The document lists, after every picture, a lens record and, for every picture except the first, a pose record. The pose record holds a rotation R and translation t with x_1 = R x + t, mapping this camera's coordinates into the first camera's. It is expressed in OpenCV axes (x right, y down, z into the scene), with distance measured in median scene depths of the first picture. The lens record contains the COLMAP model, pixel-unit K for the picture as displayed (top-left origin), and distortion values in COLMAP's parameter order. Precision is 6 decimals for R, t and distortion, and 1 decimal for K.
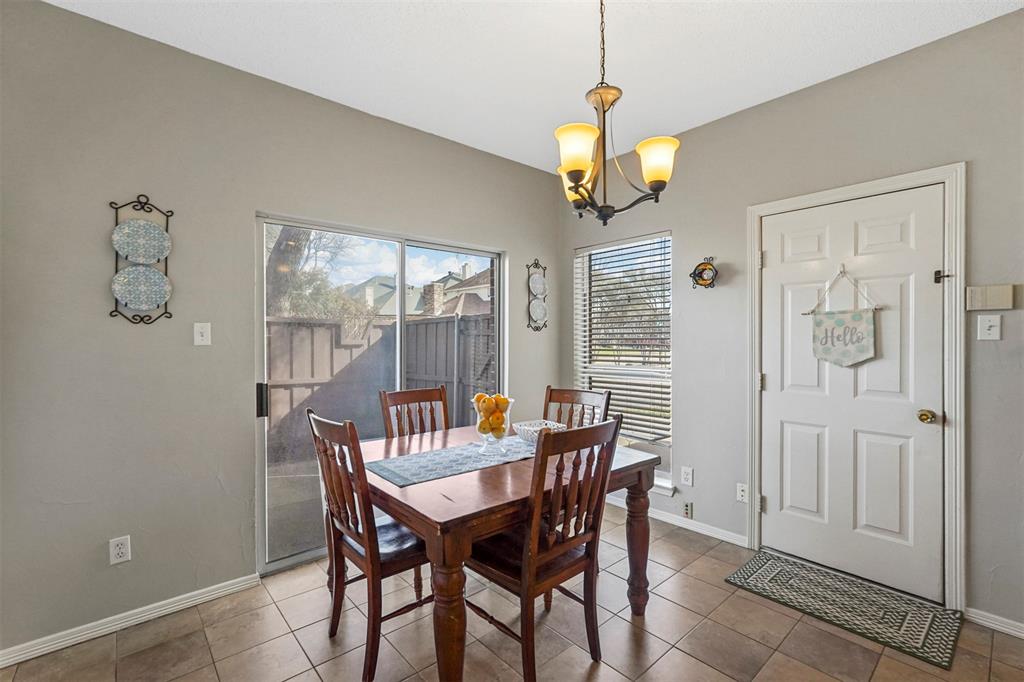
lens RADIAL K [[451.7, 0, 511.7], [0, 451.7, 339.5], [0, 0, 1]] dist [-0.011389, 0.000539]
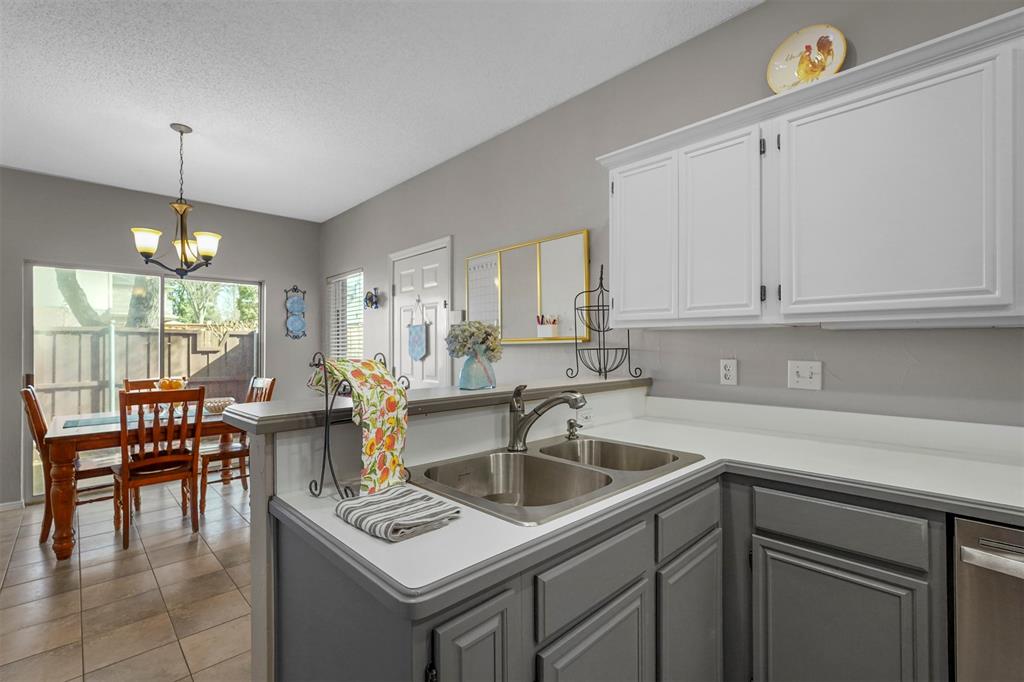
lens RADIAL K [[454.3, 0, 511.4], [0, 454.3, 342.6], [0, 0, 1]] dist [-0.016928, 0.008214]
pose [[0.999572, -0.001388, 0.029217, 0.675931], [0.001768, 0.999914, -0.012975, 0.012045], [-0.029196, 0.013021, 0.999489, -0.384991]]
